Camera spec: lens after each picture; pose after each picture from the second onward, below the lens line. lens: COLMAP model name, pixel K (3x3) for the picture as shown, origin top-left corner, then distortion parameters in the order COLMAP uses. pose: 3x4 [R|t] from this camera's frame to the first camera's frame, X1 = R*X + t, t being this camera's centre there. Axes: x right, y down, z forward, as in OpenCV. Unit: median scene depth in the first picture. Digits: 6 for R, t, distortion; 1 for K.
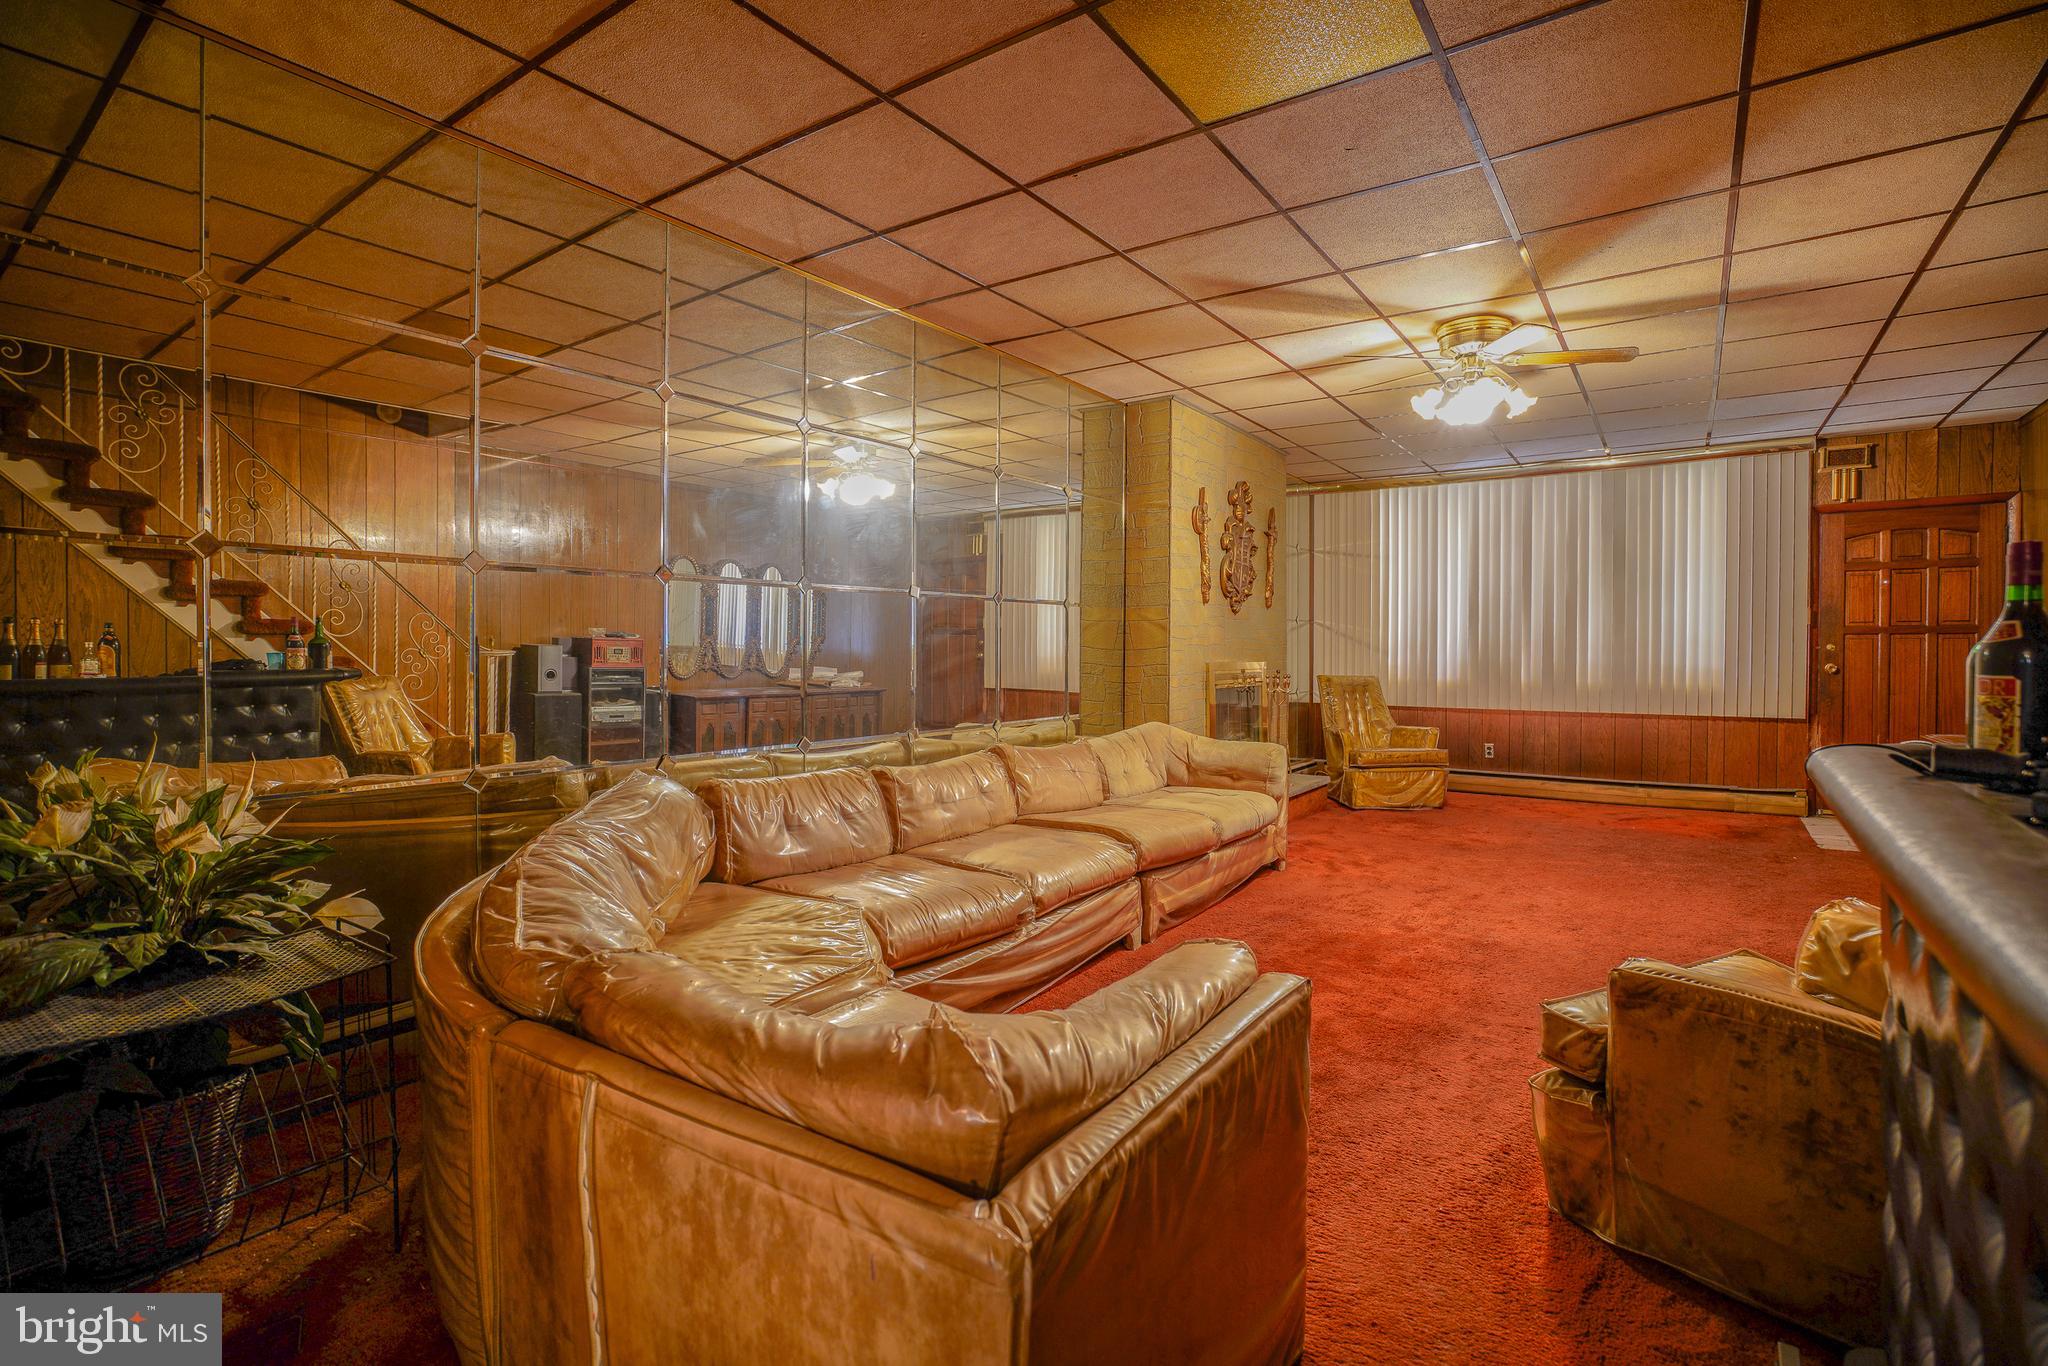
lens RADIAL K [[963.8, 0, 1017.7], [0, 963.8, 661.9], [0, 0, 1]] dist [-0.046663, 0.022682]
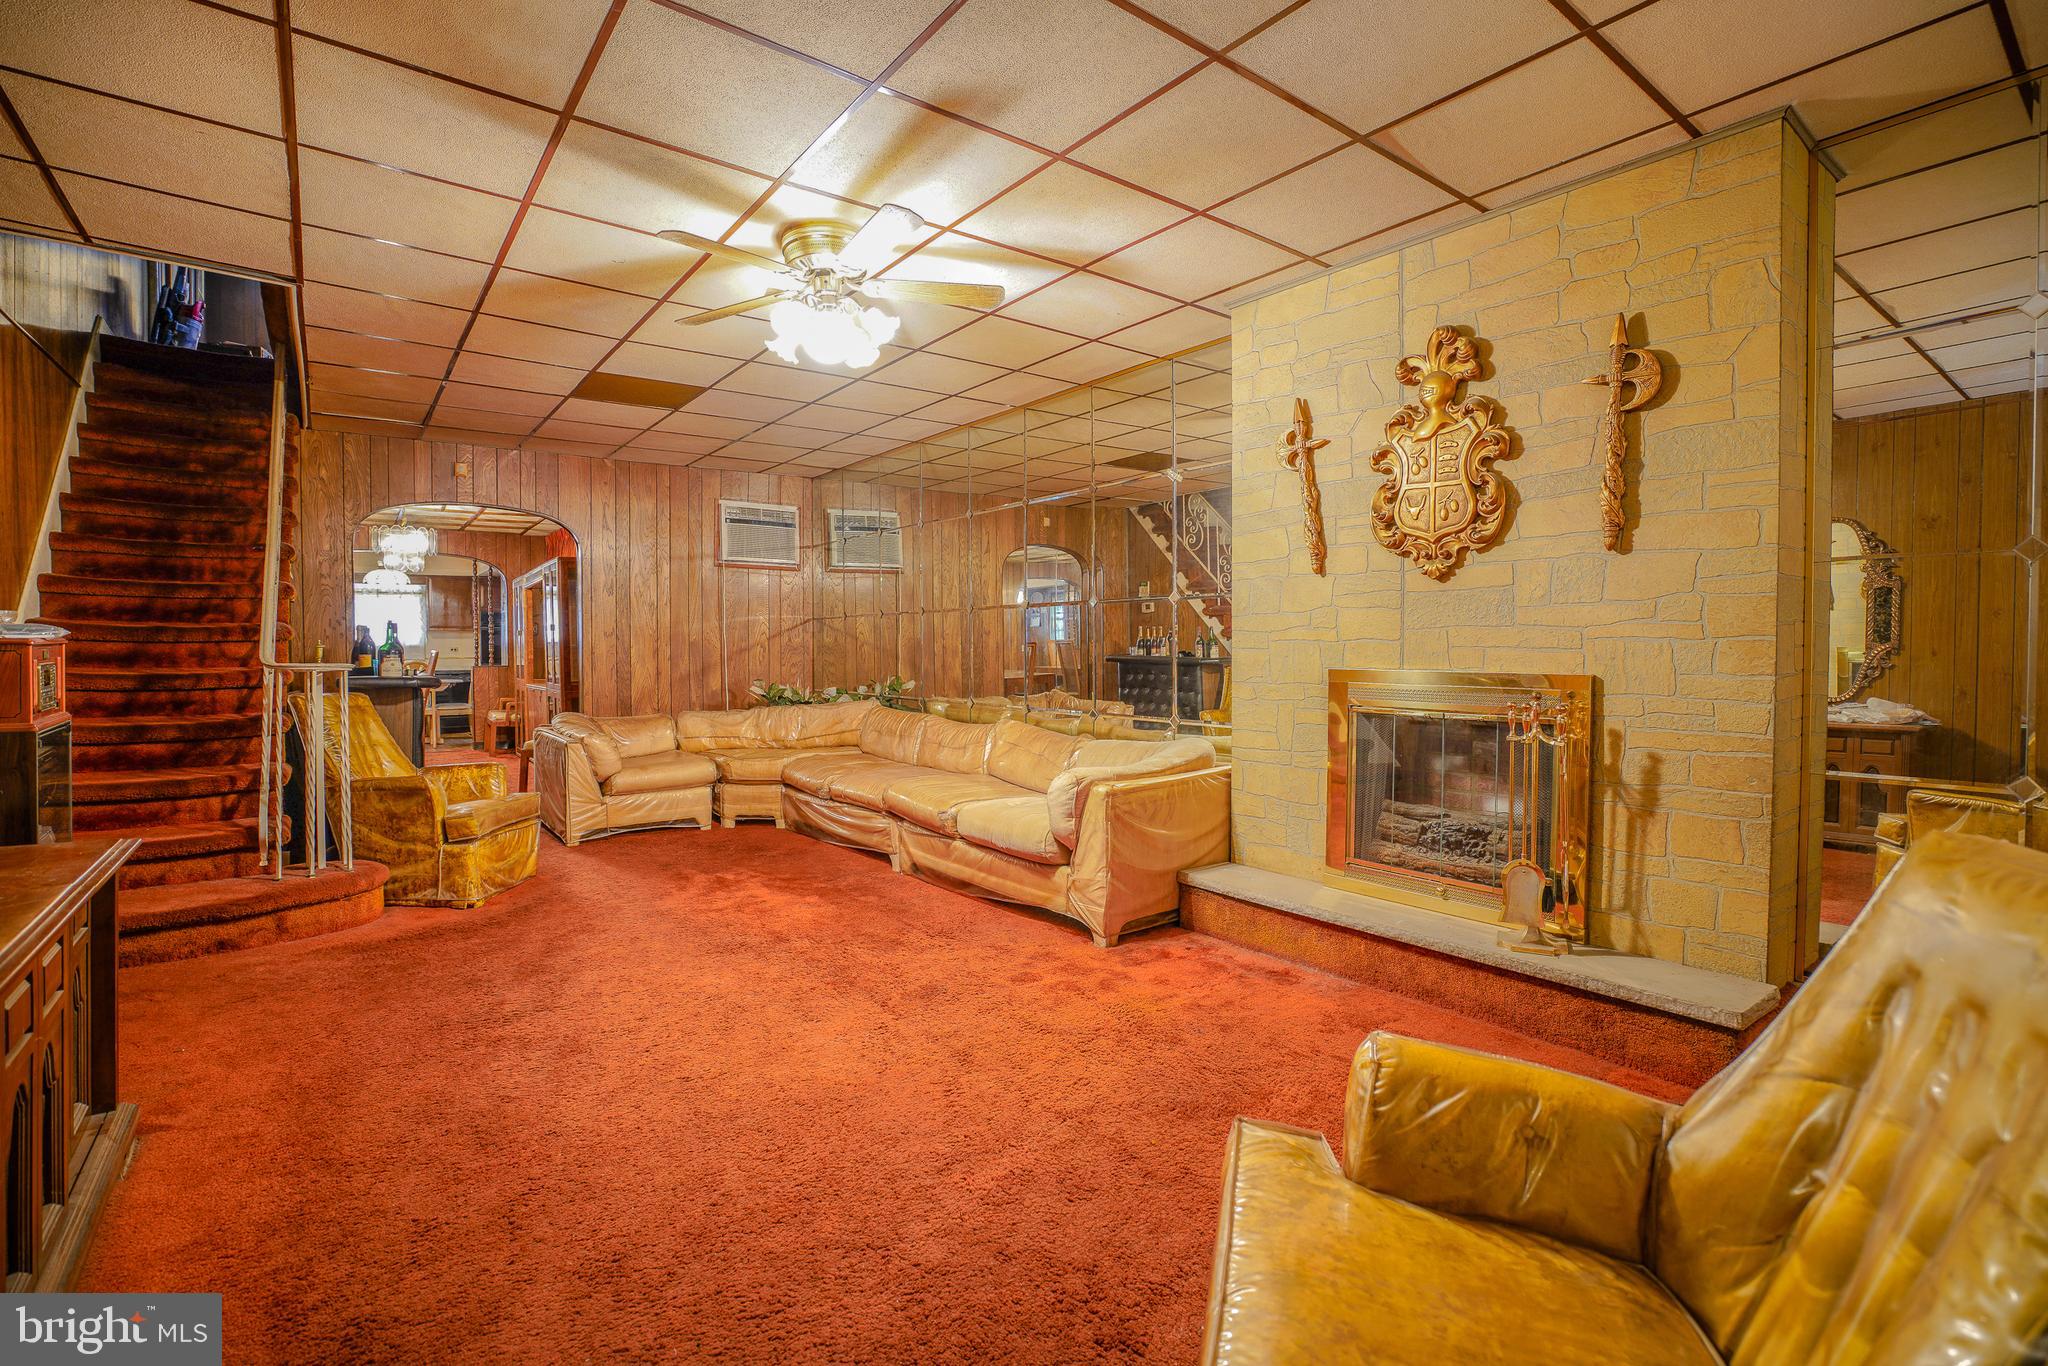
lens RADIAL K [[963.8, 0, 1017.7], [0, 963.8, 661.9], [0, 0, 1]] dist [-0.046663, 0.022682]
pose [[-0.311575, 0.013931, -0.950119, 0.775759], [-0.011121, 0.999771, 0.018306, -0.010882], [0.950156, 0.016270, -0.311349, 0.912751]]
